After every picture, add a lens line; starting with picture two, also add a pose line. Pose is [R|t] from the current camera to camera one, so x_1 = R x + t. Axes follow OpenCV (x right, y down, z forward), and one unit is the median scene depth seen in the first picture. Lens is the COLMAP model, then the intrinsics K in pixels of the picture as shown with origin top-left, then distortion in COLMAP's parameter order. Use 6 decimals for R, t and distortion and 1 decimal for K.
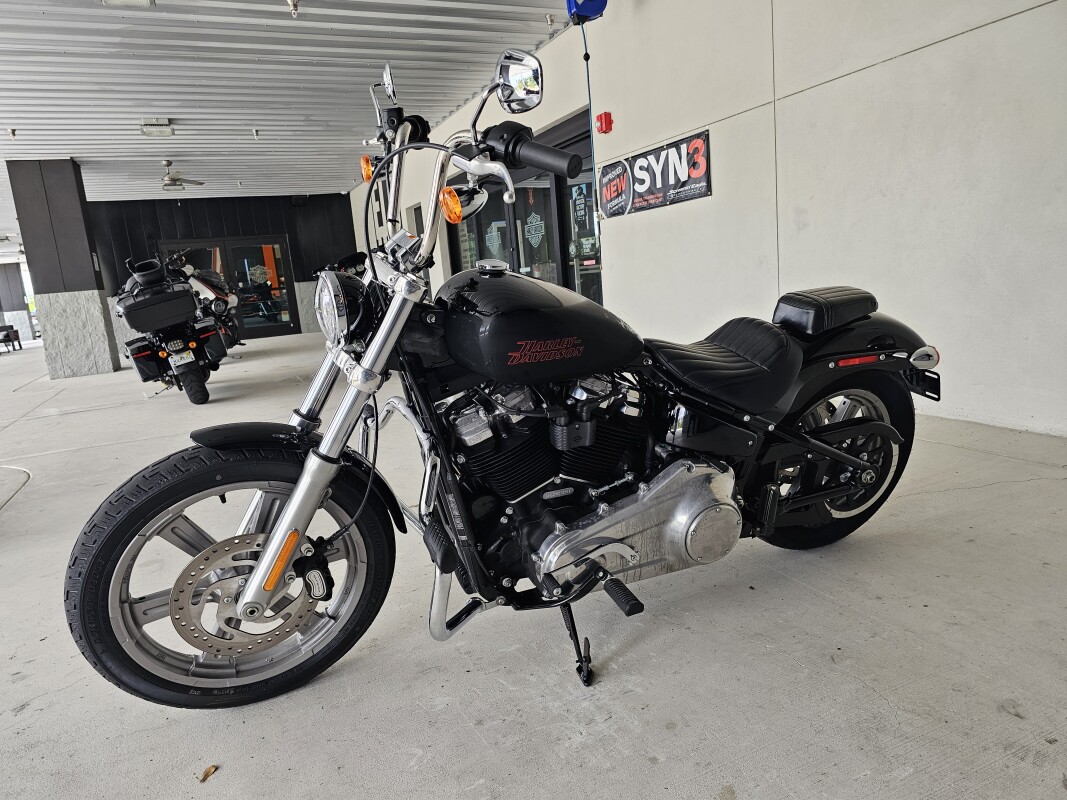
lens RADIAL K [[716.6, 0, 533.5], [0, 716.6, 400.0], [0, 0, 1]] dist [0.042212, -0.039643]
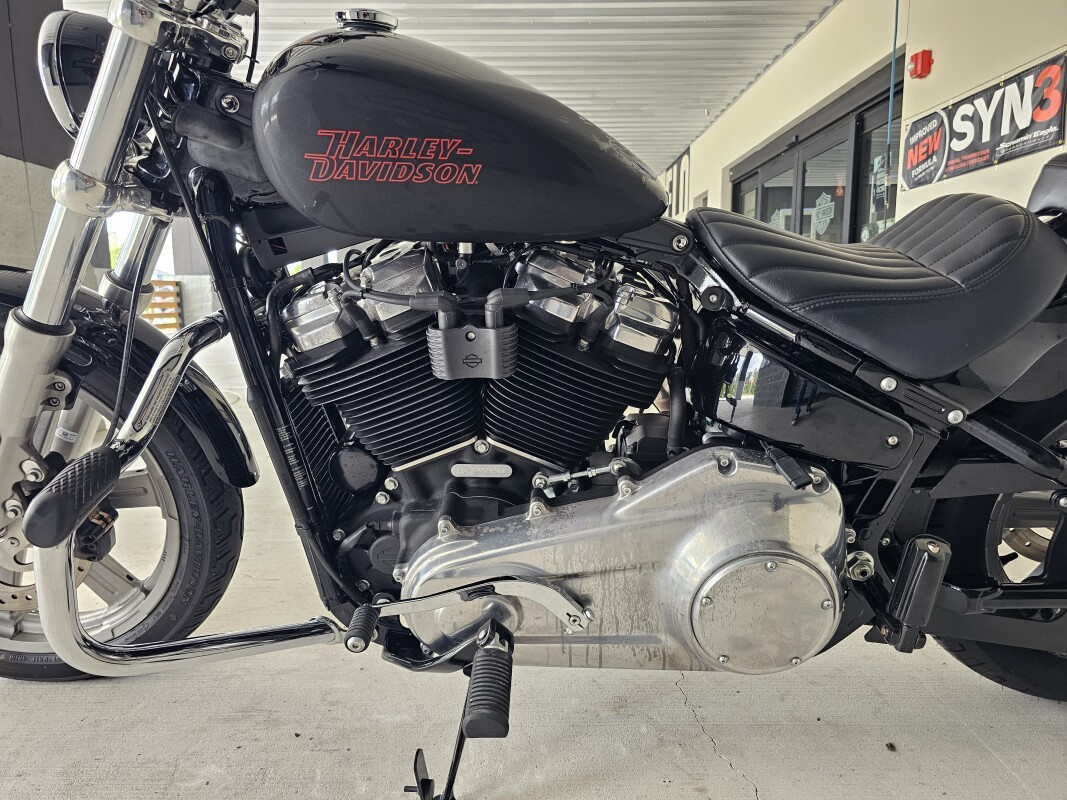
lens RADIAL K [[716.6, 0, 533.5], [0, 716.6, 400.0], [0, 0, 1]] dist [0.042212, -0.039643]
pose [[0.906184, 0.137171, -0.400017, 0.094819], [-0.143885, 0.989504, 0.013361, 0.020955], [0.397652, 0.045449, 0.916410, 0.168301]]
